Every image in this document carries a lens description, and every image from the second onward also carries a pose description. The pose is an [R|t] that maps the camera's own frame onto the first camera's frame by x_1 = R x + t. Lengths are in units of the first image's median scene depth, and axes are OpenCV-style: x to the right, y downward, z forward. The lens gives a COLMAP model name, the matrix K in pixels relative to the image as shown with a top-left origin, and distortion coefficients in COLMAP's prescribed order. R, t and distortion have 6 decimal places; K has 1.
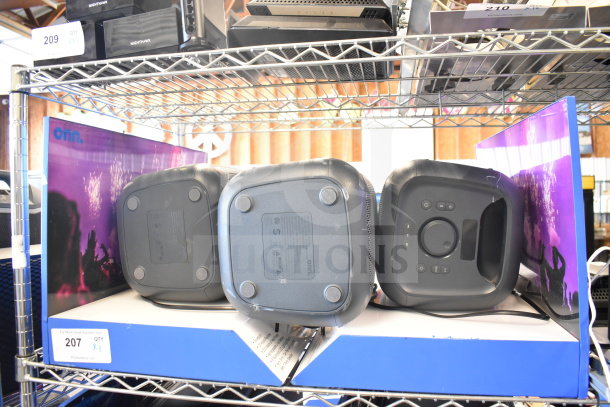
lens RADIAL K [[469.3, 0, 305.0], [0, 469.3, 203.5], [0, 0, 1]] dist [-0.088371, 0.001630]
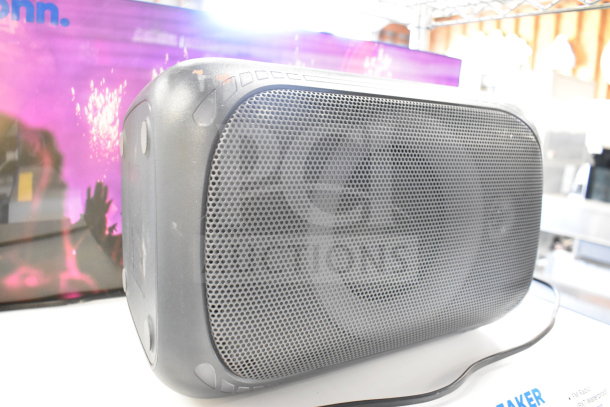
lens RADIAL K [[469.3, 0, 305.0], [0, 469.3, 203.5], [0, 0, 1]] dist [-0.088371, 0.001630]
pose [[0.670890, 0.198612, -0.714465, 0.138003], [-0.087759, 0.977960, 0.189453, -0.052298], [0.736346, -0.064402, 0.673533, 0.860283]]
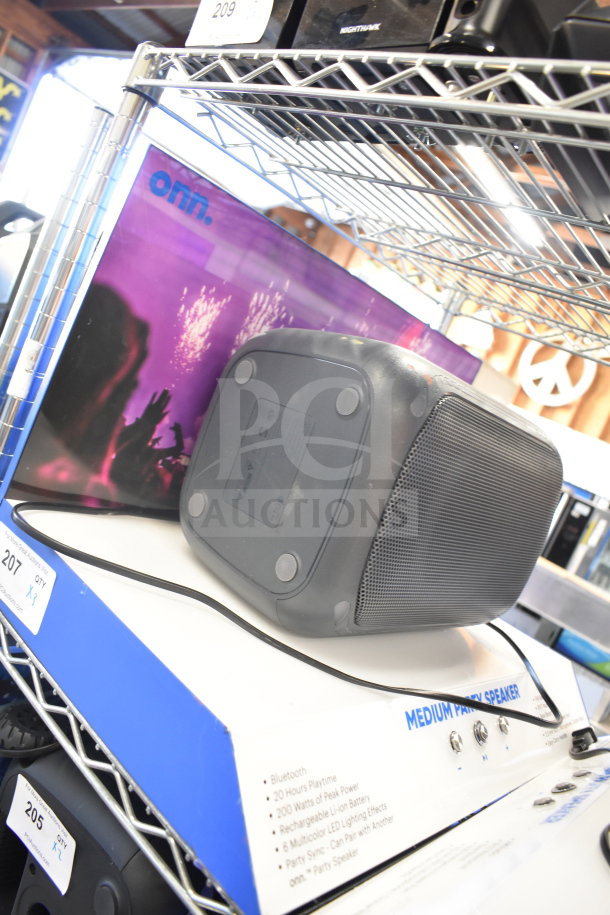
lens RADIAL K [[703.9, 0, 305.0], [0, 703.9, 457.5], [0, 0, 1]] dist [-0.088371, 0.001630]
pose [[0.785479, 0.412594, -0.461290, 0.065488], [-0.412037, 0.904784, 0.107661, -0.025694], [0.461788, 0.105503, 0.880693, 0.408732]]
